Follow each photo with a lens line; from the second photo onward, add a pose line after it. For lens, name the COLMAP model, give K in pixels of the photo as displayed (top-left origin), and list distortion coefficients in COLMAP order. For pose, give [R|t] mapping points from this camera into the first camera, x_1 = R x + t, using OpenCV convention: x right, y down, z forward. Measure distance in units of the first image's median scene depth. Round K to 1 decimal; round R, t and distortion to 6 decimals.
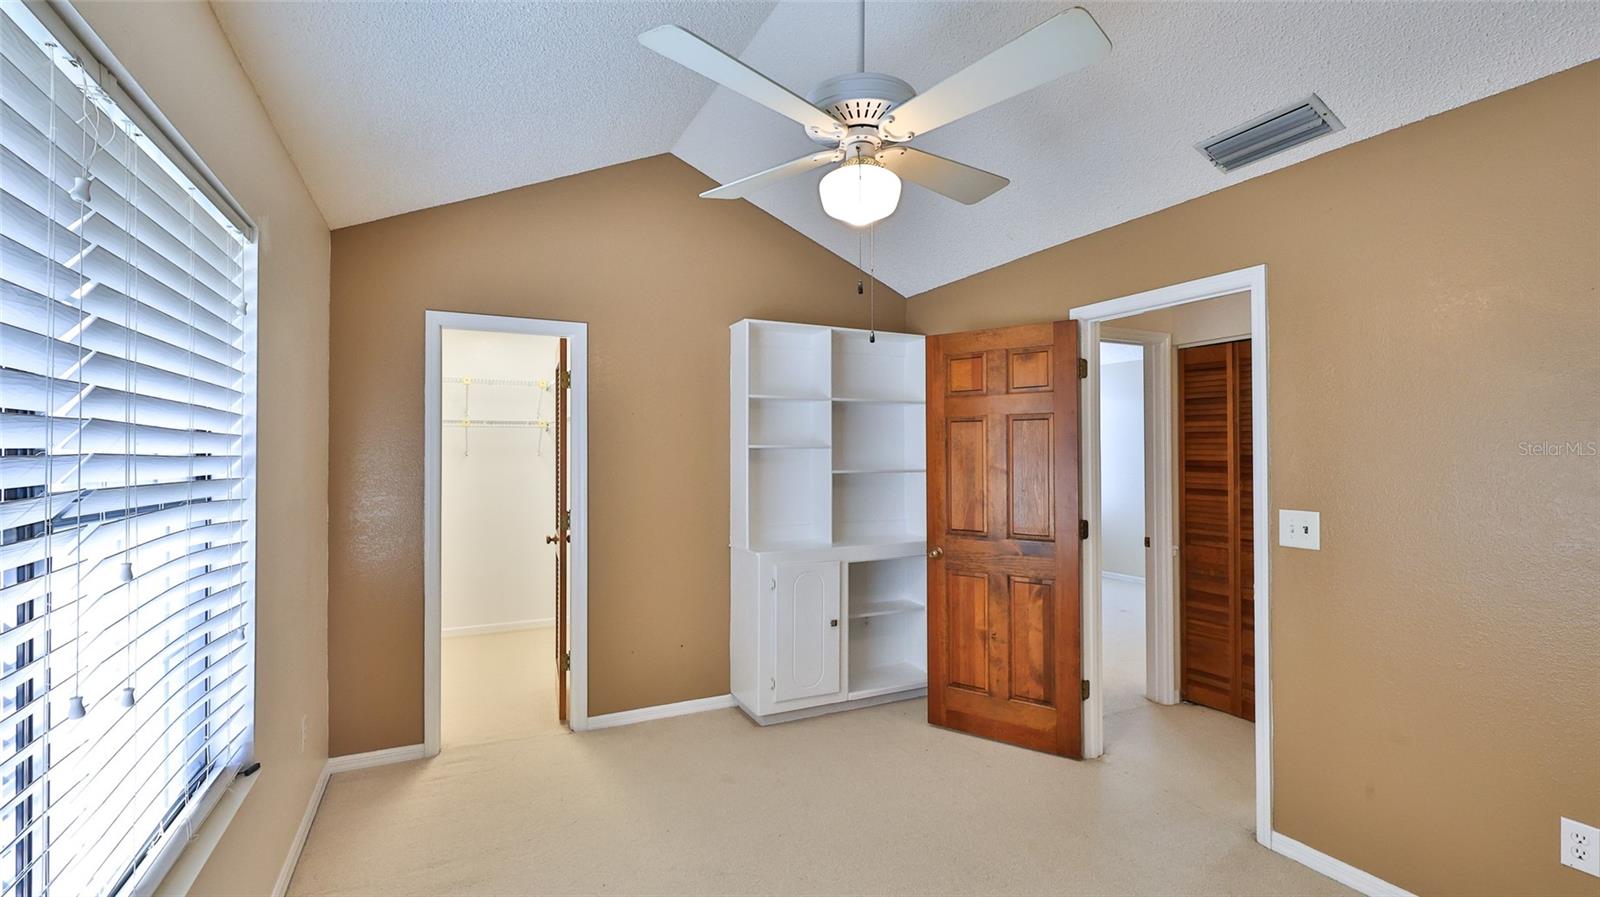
lens RADIAL K [[702.8, 0, 798.4], [0, 702.8, 445.8], [0, 0, 1]] dist [-0.003597, 0.000035]
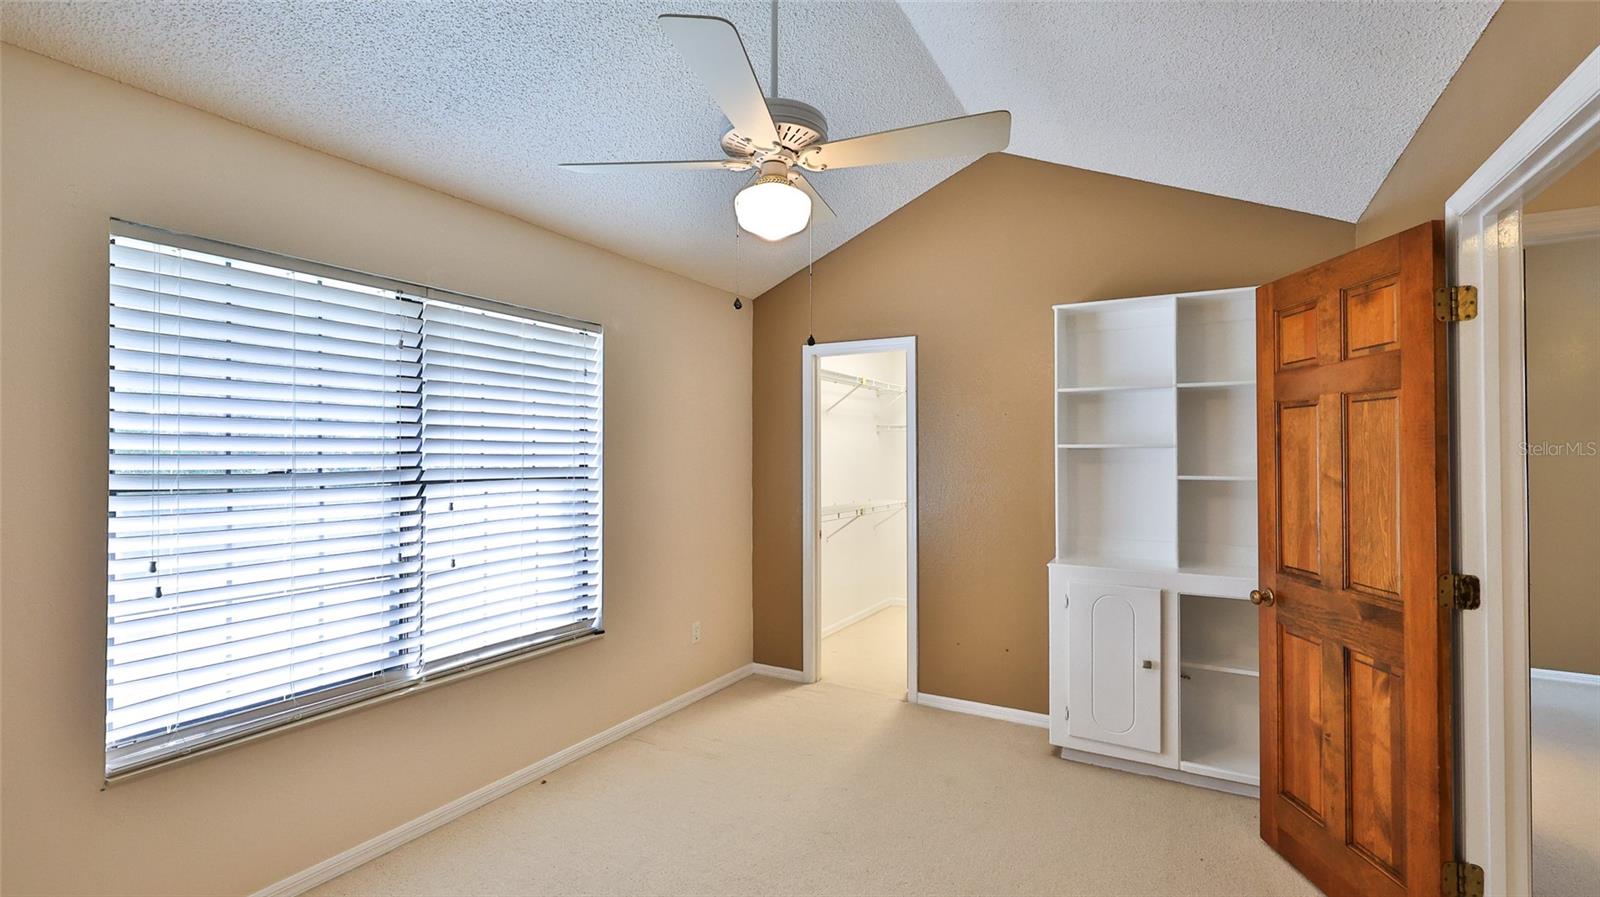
lens RADIAL K [[702.8, 0, 798.4], [0, 702.8, 445.8], [0, 0, 1]] dist [-0.003597, 0.000035]
pose [[0.560552, -0.007687, -0.828083, 0.524000], [0.007175, 0.999964, -0.004426, 0.001996], [0.828088, -0.003461, 0.560587, 0.229773]]
